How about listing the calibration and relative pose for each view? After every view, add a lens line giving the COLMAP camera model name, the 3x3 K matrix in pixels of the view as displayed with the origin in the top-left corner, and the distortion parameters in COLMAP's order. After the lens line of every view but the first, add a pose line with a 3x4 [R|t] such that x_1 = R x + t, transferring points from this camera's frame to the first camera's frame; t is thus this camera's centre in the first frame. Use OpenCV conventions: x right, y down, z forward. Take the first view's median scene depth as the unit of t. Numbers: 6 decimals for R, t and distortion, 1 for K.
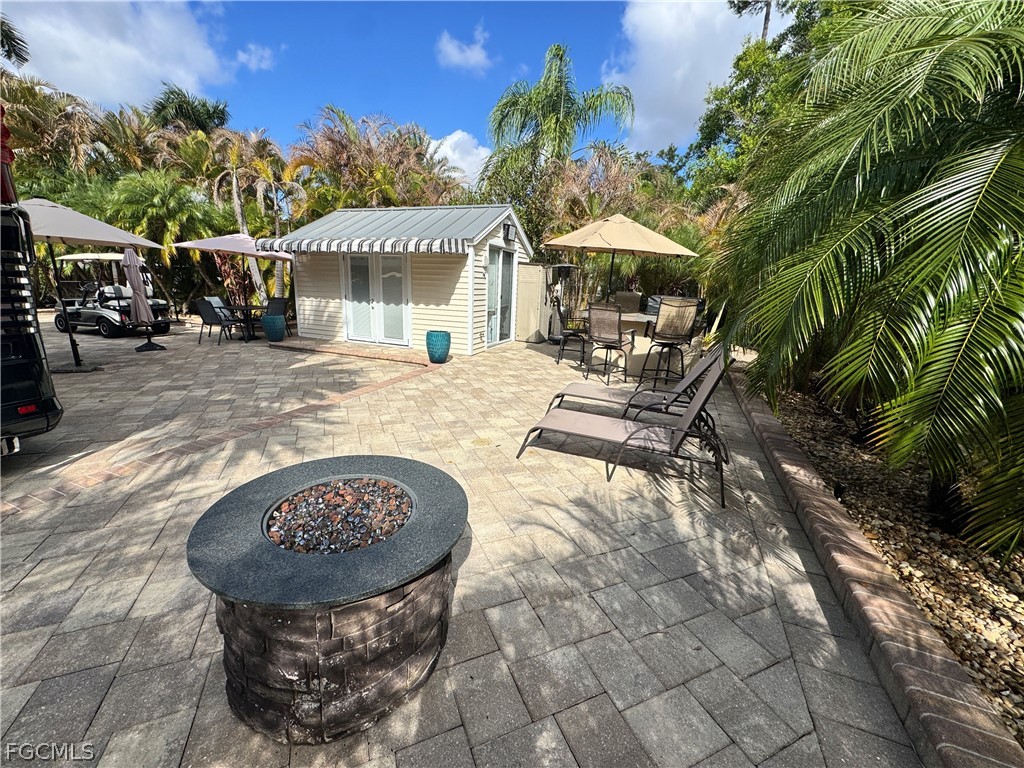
lens RADIAL K [[408.6, 0, 509.3], [0, 408.6, 384.5], [0, 0, 1]] dist [-0.001512, -0.000073]
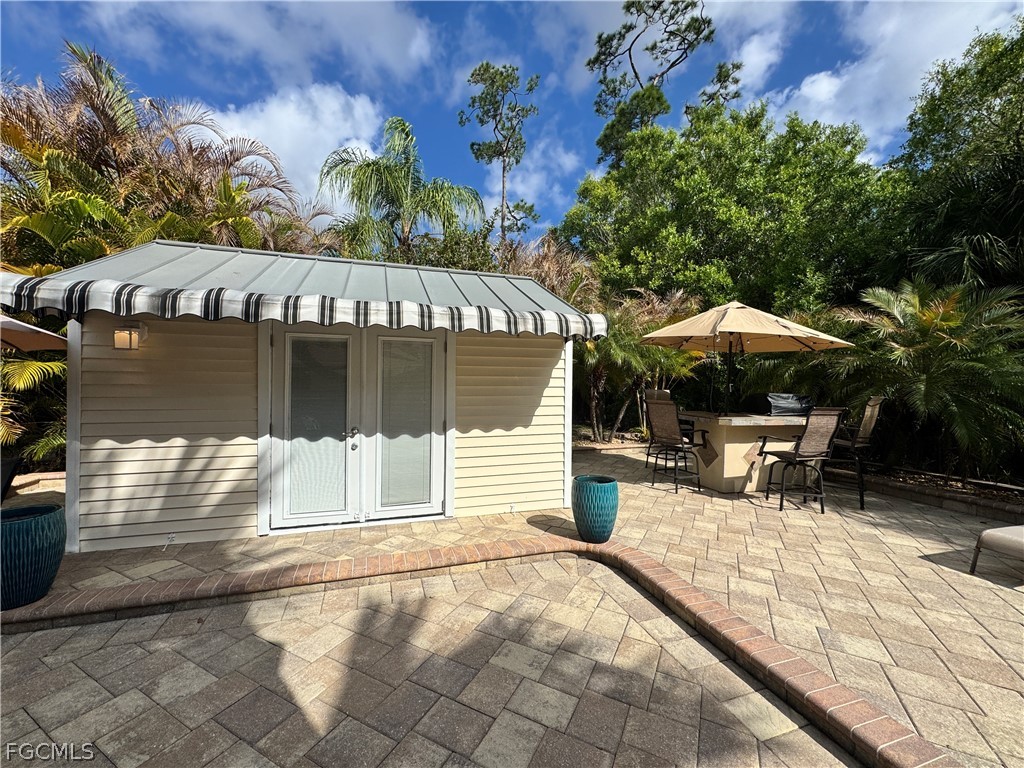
lens RADIAL K [[408.6, 0, 509.3], [0, 408.6, 384.5], [0, 0, 1]] dist [-0.001512, -0.000073]
pose [[0.769144, -0.034677, 0.638134, -0.534510], [0.174908, 0.971824, -0.158006, -0.166473], [-0.614675, 0.233145, 0.753537, 0.577792]]
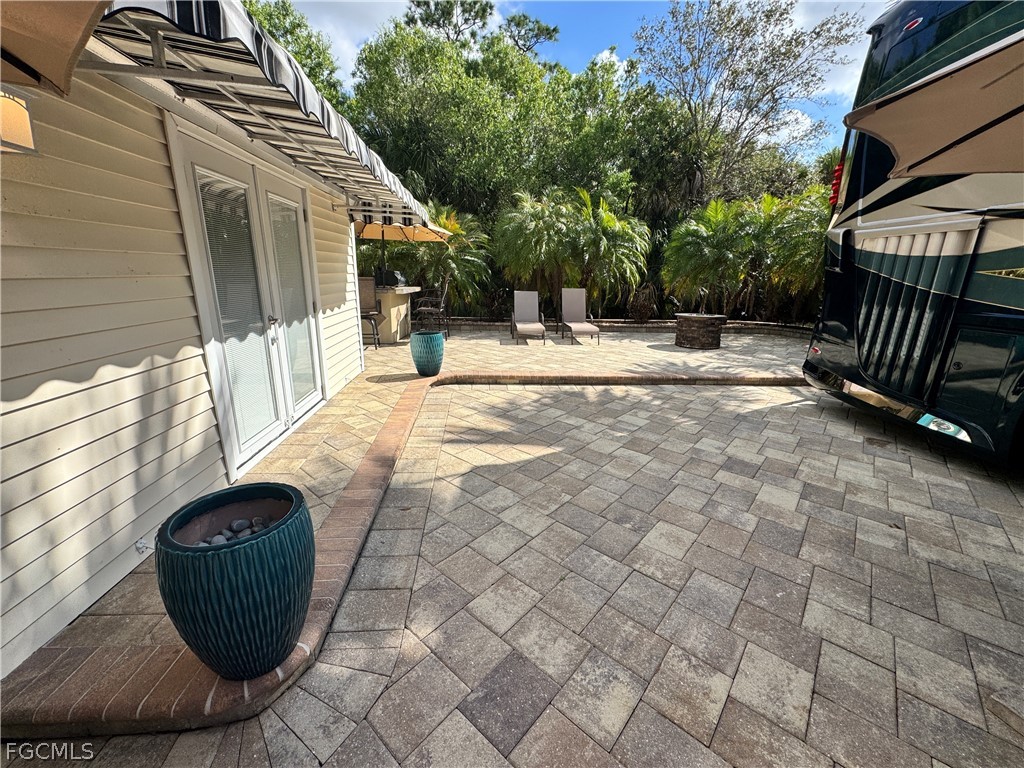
lens RADIAL K [[409.9, 0, 513.0], [0, 409.9, 379.2], [0, 0, 1]] dist [0.016394, 0.000104]
pose [[-0.437951, -0.272420, 0.856730, -0.813977], [0.183602, 0.905793, 0.381876, -0.279549], [-0.880051, 0.324540, -0.346676, 1.035566]]
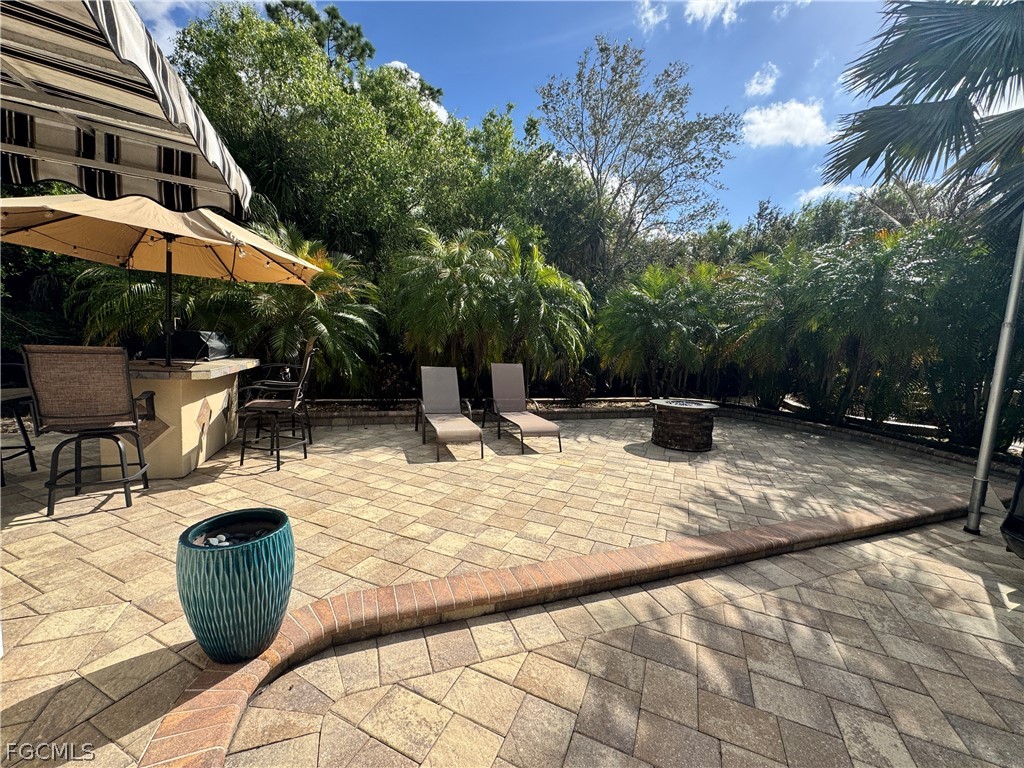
lens RADIAL K [[407.5, 0, 512.0], [0, 407.5, 384.0], [0, 0, 1]] dist [-0.002007, 0.000509]
pose [[-0.683953, -0.153197, 0.713260, -0.404144], [0.102680, 0.947754, 0.302024, -0.241601], [-0.722264, 0.279807, -0.632489, 0.913029]]
